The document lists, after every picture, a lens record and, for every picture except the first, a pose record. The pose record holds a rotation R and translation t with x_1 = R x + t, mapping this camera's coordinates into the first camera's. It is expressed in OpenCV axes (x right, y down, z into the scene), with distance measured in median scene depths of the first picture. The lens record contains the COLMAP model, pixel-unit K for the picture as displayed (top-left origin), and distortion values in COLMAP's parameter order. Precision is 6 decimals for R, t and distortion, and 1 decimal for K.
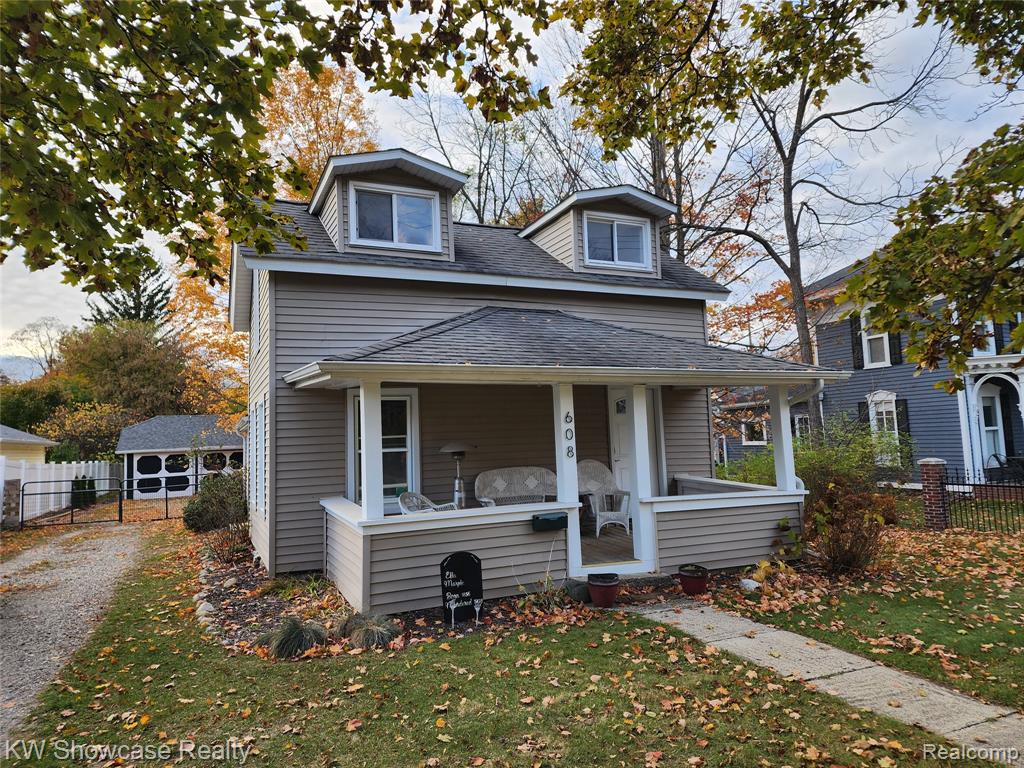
lens RADIAL K [[679.8, 0, 513.6], [0, 679.8, 377.7], [0, 0, 1]] dist [0.085822, -0.068355]
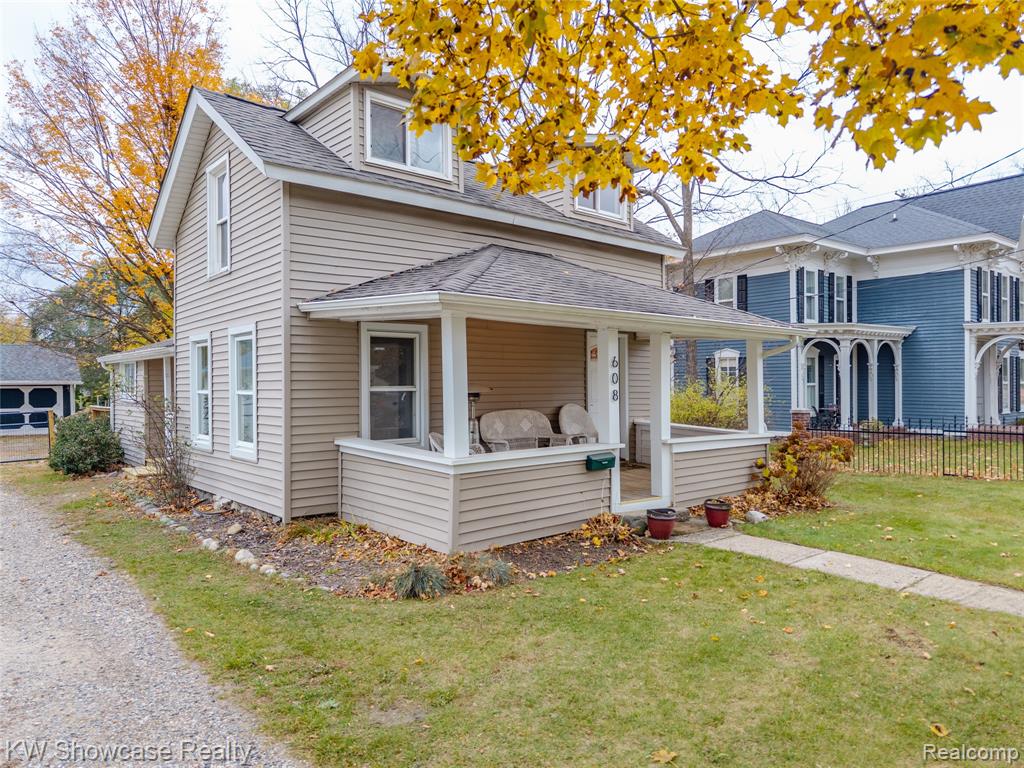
lens RADIAL K [[679.6, 0, 512.0], [0, 679.6, 384.0], [0, 0, 1]] dist [0.068797, -0.067226]
pose [[0.958713, 0.029039, 0.282887, -0.278477], [-0.053268, 0.995503, 0.078337, 0.015429], [-0.279340, -0.090172, 0.955949, 0.046985]]
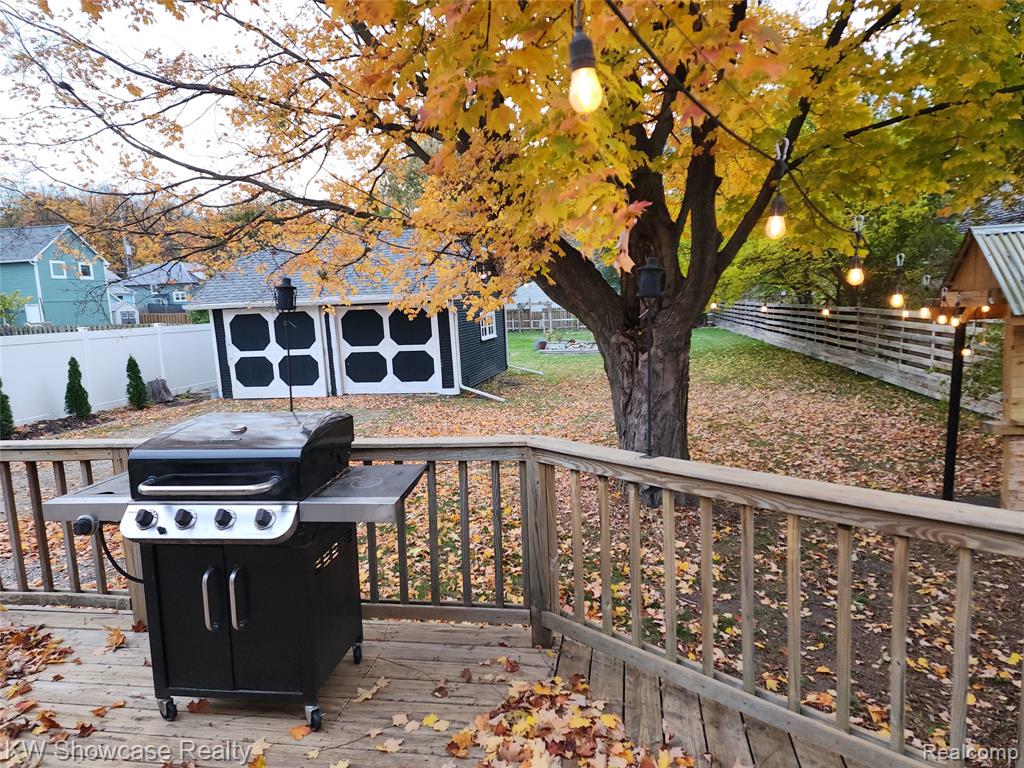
lens RADIAL K [[679.6, 0, 512.0], [0, 679.6, 384.0], [0, 0, 1]] dist [0.068797, -0.067226]
pose [[0.835495, 0.067195, -0.545374, -0.324620], [0.066968, 0.972646, 0.222431, 0.212009], [0.545402, -0.222363, 0.808141, 2.270666]]
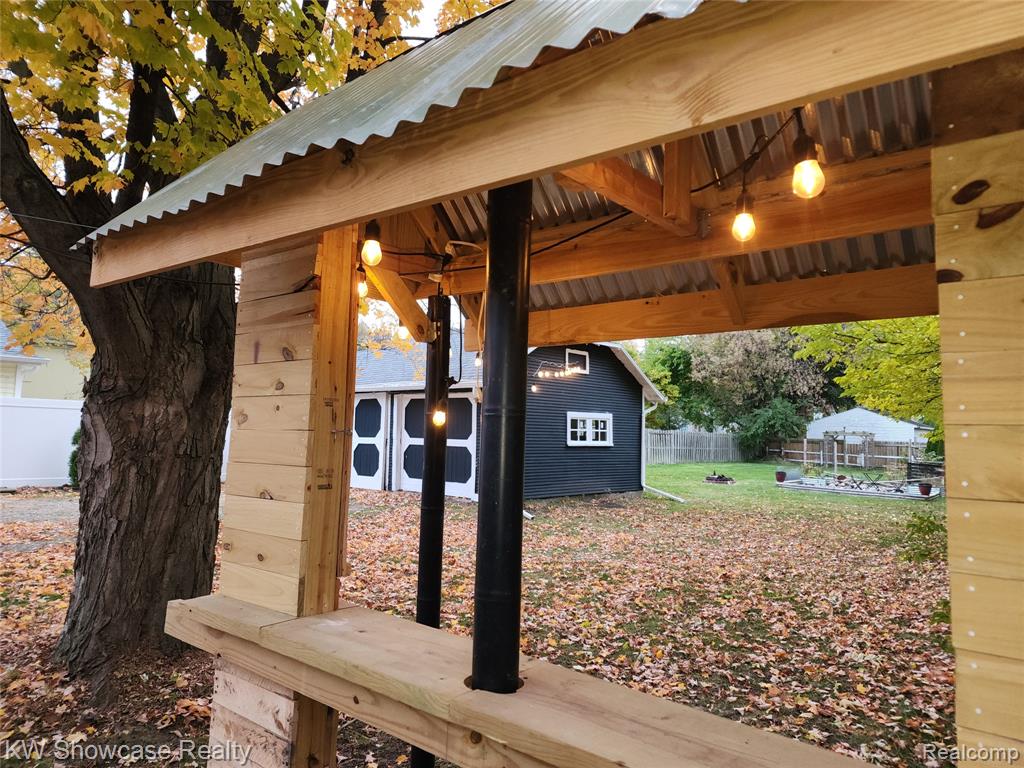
lens RADIAL K [[679.8, 0, 513.6], [0, 679.8, 377.7], [0, 0, 1]] dist [0.085822, -0.068355]
pose [[0.429850, -0.024981, -0.902555, -0.094190], [0.047880, 0.998841, -0.004843, 0.342302], [0.901630, -0.041133, 0.430548, 2.936487]]
